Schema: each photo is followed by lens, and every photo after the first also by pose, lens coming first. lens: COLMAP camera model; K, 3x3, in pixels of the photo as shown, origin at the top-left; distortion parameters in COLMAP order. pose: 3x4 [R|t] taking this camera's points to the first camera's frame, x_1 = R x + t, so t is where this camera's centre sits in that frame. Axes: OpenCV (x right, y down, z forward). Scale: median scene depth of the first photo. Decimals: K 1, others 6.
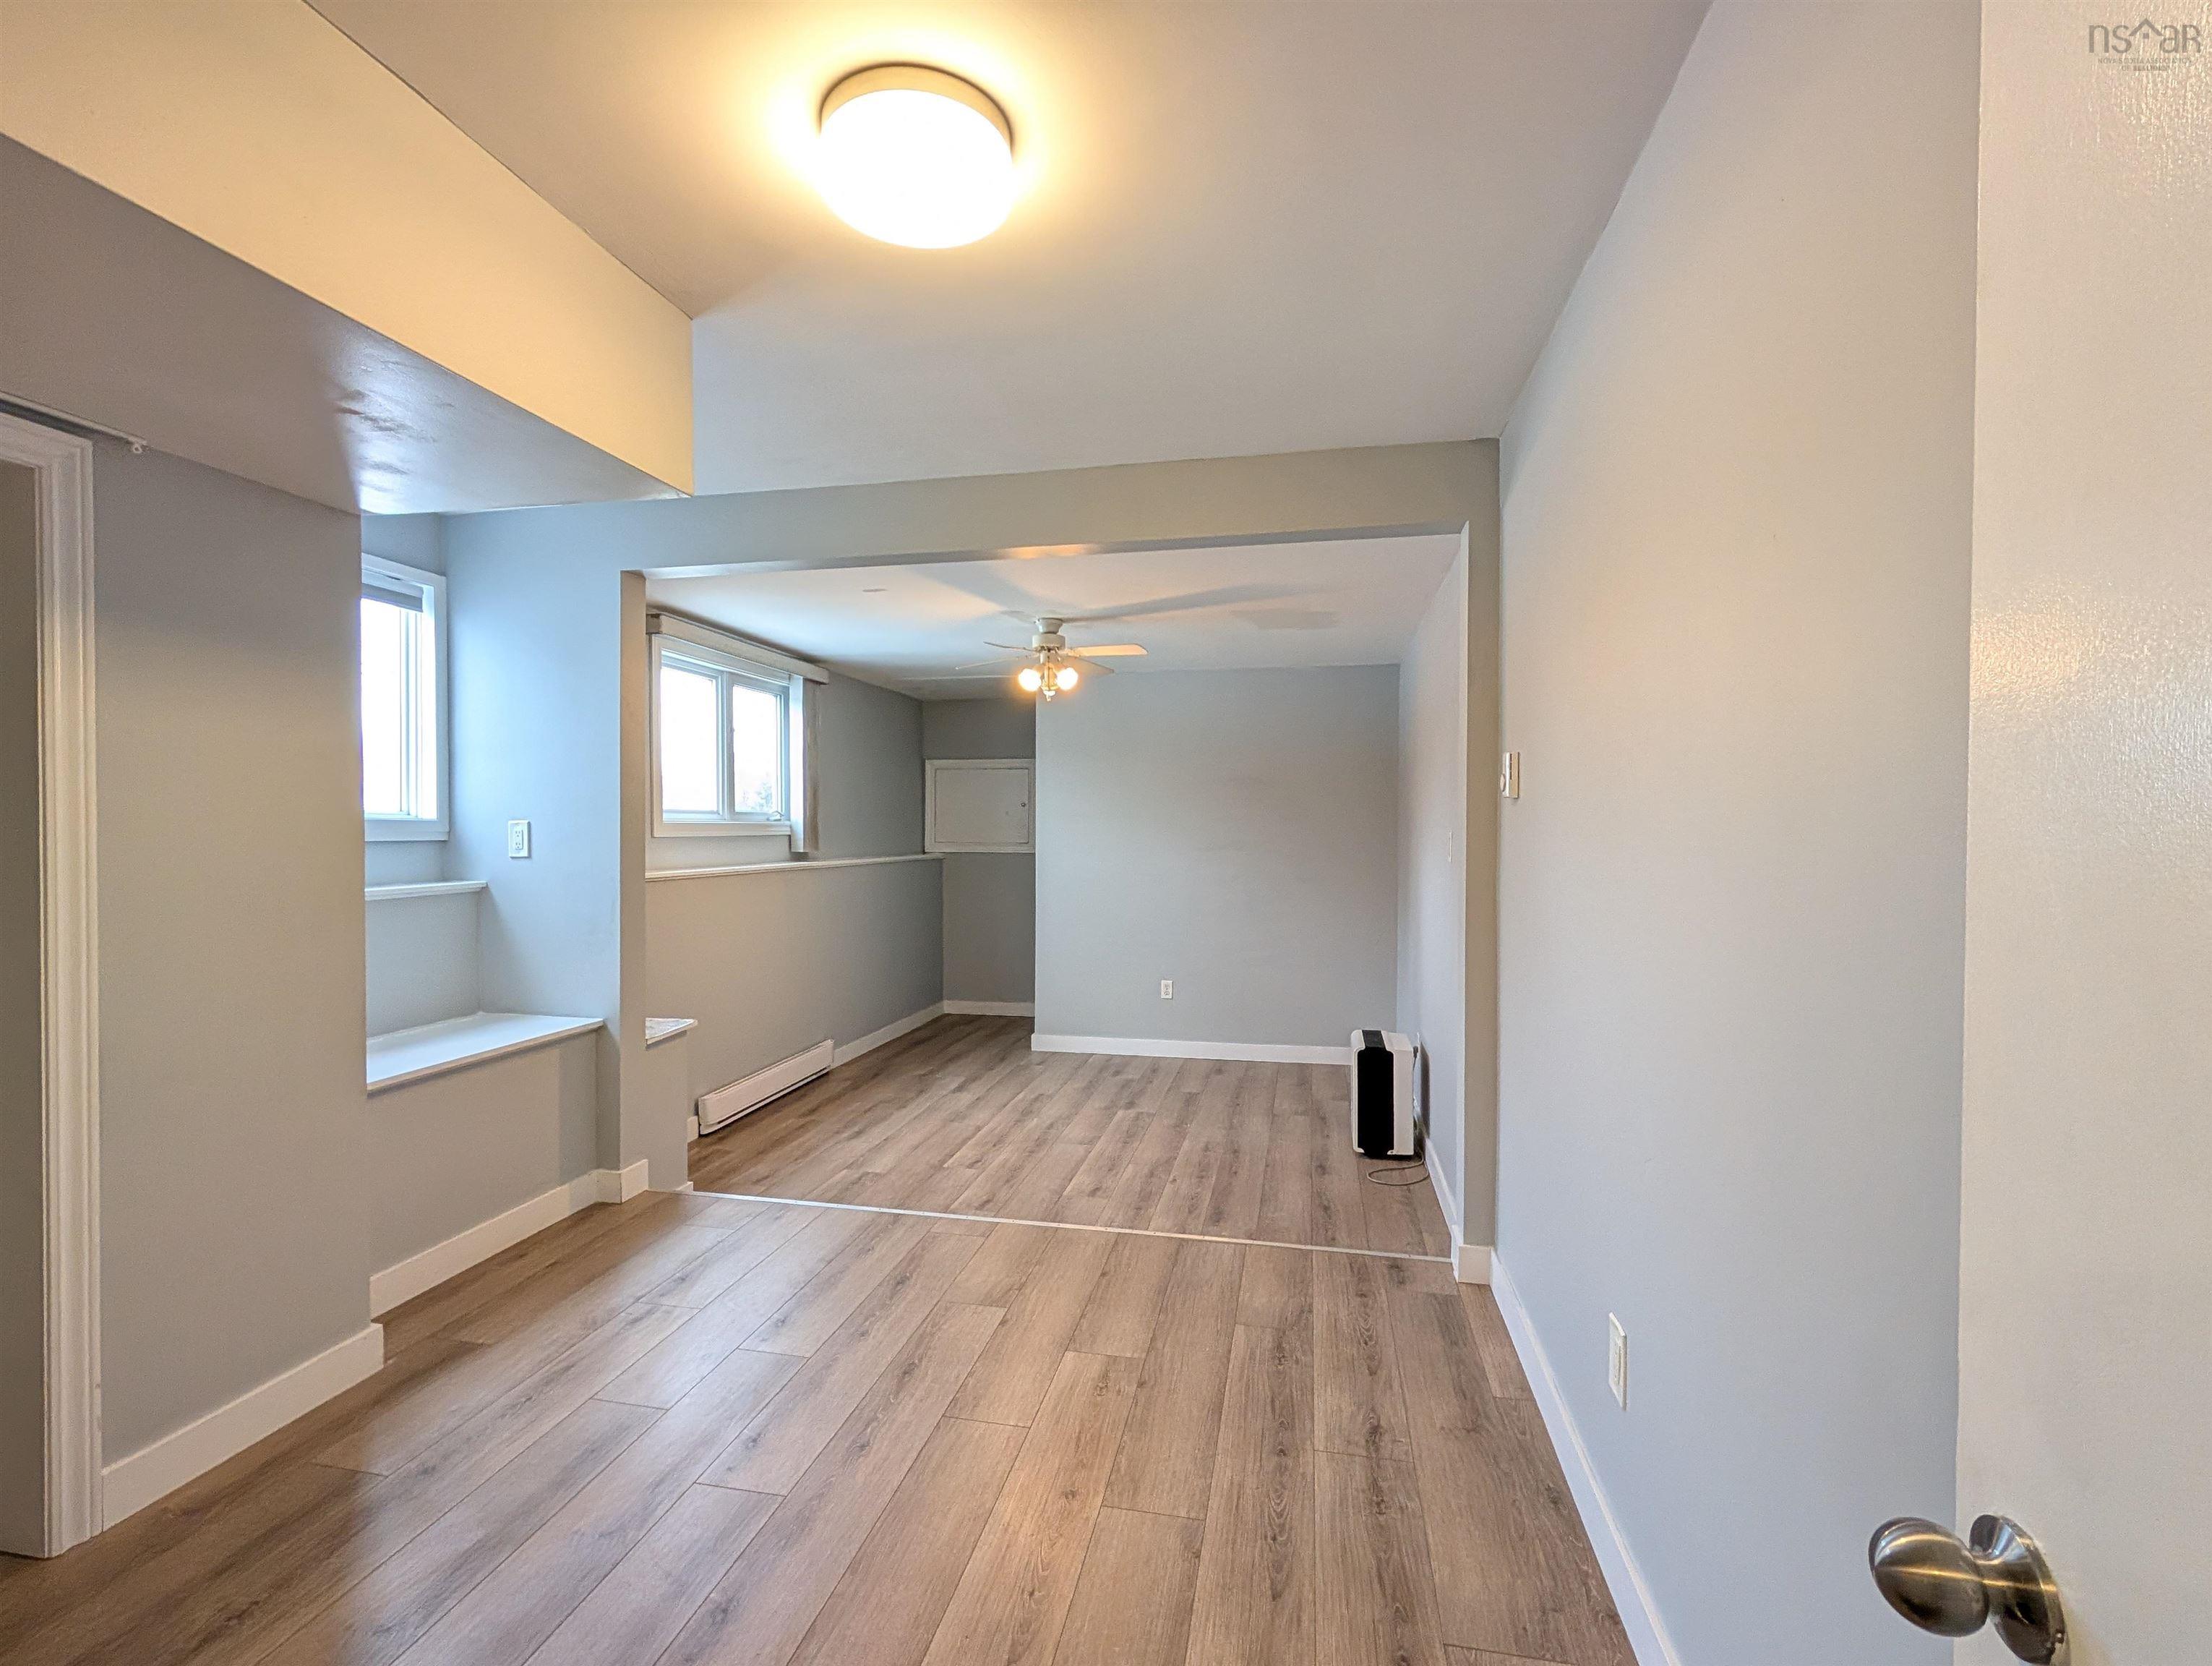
lens RADIAL K [[1048.2, 0, 1096.5], [0, 1048.2, 825.9], [0, 0, 1]] dist [0.001217, -0.000406]
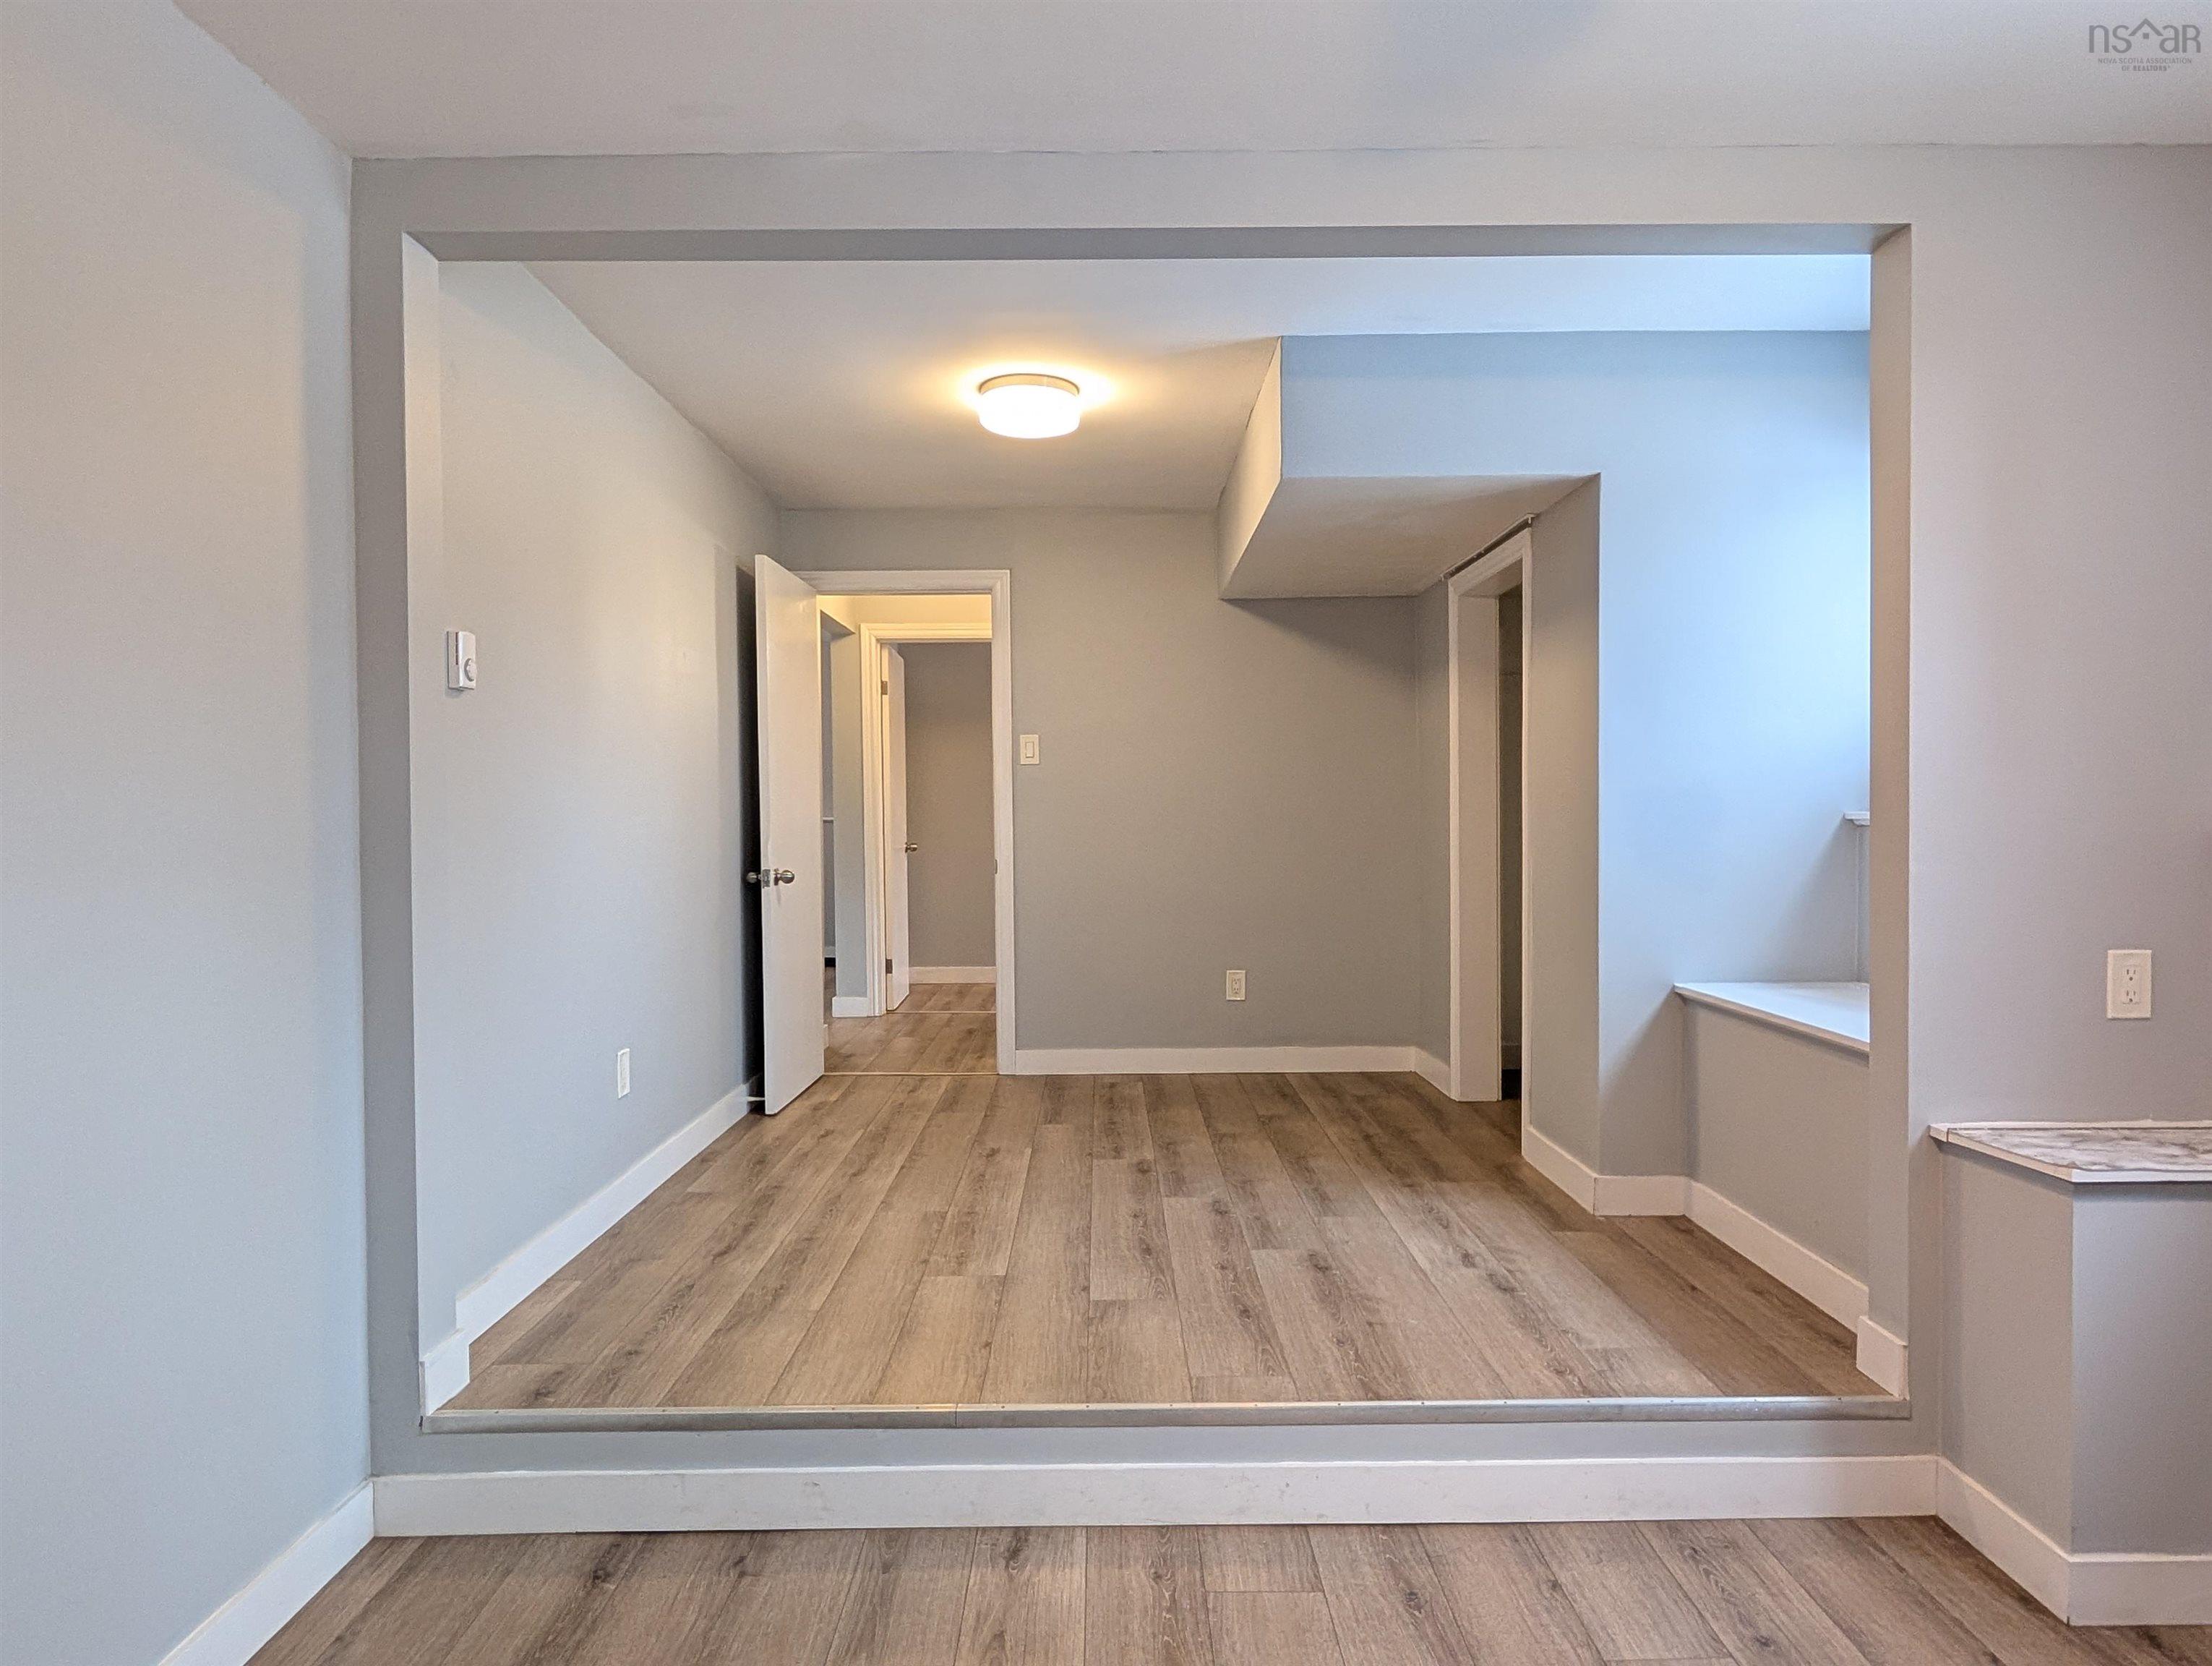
lens RADIAL K [[1048.2, 0, 1096.5], [0, 1048.2, 825.9], [0, 0, 1]] dist [0.001217, -0.000406]
pose [[-0.970961, 0.009170, -0.239064, 0.115525], [0.004866, 0.999815, 0.018586, 0.064849], [0.239190, 0.016883, -0.970826, 1.920087]]
